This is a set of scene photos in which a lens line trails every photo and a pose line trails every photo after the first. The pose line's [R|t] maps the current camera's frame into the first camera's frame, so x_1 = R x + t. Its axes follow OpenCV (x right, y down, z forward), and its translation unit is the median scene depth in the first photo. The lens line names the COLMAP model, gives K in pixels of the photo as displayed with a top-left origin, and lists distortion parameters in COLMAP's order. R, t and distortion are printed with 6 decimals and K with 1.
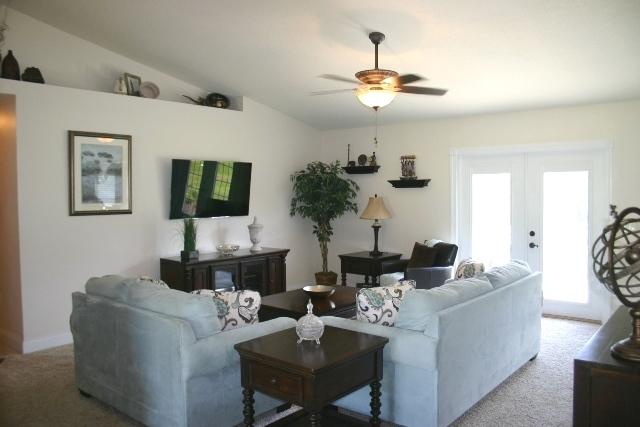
lens RADIAL K [[507.3, 0, 320.1], [0, 507.3, 214.4], [0, 0, 1]] dist [-0.121515, 0.077548]
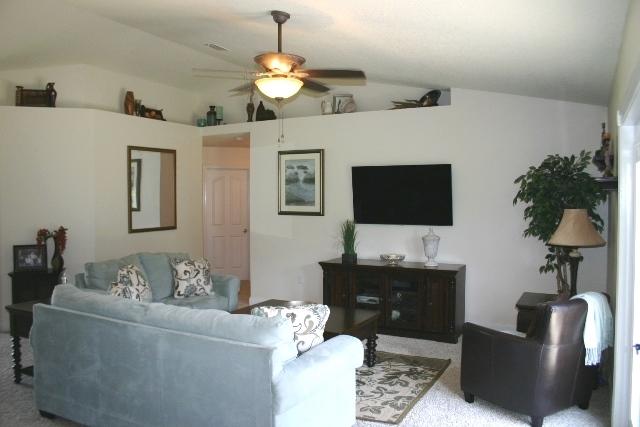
lens RADIAL K [[507.3, 0, 320.7], [0, 507.3, 215.4], [0, 0, 1]] dist [-0.121515, 0.077548]
pose [[0.219586, 0.037497, -0.974872, 0.754585], [-0.046103, 0.998544, 0.028022, -0.034289], [0.974503, 0.038792, 0.220995, 0.709849]]
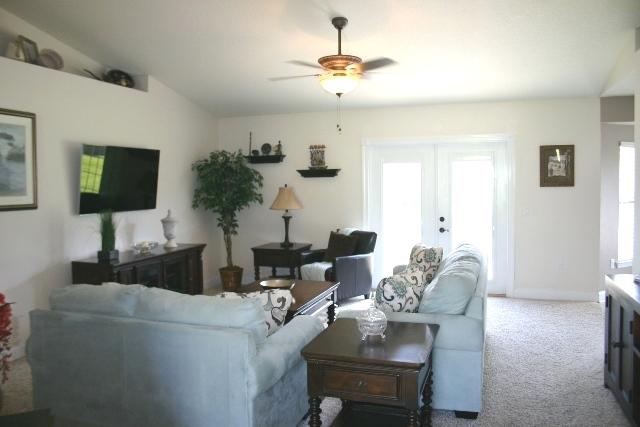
lens RADIAL K [[507.3, 0, 319.9], [0, 507.3, 209.3], [0, 0, 1]] dist [-0.121515, 0.077548]
pose [[0.933146, -0.023892, 0.358704, -0.225978], [0.022012, 0.999714, 0.009326, 0.001630], [-0.358824, -0.000807, 0.933405, 0.080338]]
